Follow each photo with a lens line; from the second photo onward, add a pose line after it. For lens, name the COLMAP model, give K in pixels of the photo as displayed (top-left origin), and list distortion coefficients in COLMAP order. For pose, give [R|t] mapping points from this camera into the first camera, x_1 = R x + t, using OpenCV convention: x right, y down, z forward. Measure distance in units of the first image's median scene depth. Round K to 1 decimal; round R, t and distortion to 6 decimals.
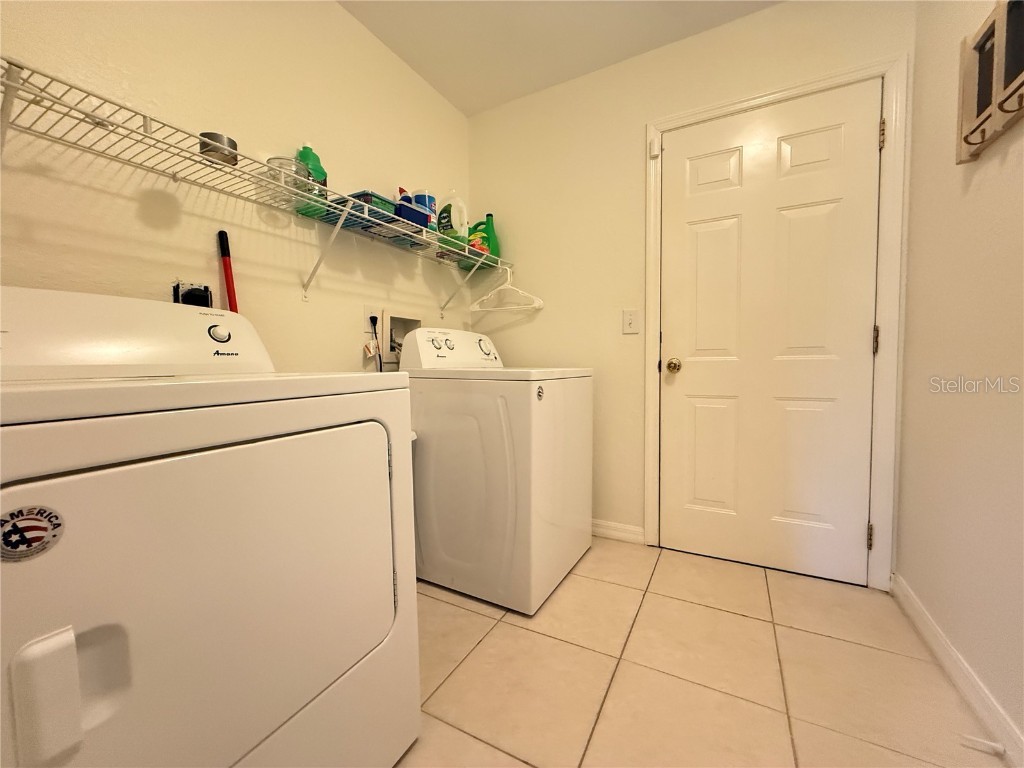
lens RADIAL K [[409.3, 0, 506.8], [0, 409.3, 384.5], [0, 0, 1]] dist [-0.001415, 0.000396]
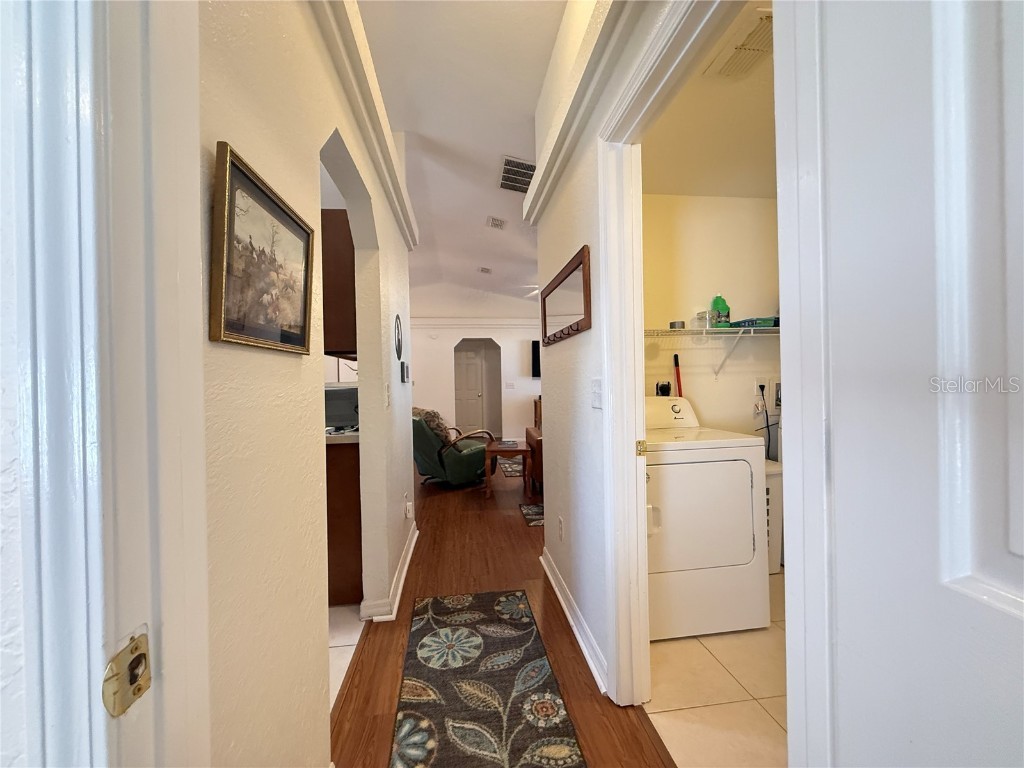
lens RADIAL K [[409.3, 0, 510.0], [0, 409.3, 384.2], [0, 0, 1]] dist [-0.001415, 0.000396]
pose [[0.585177, 0.002374, -0.810902, 0.444561], [-0.020435, 0.999721, -0.011820, -0.163776], [0.810648, 0.023487, 0.585063, -0.800650]]
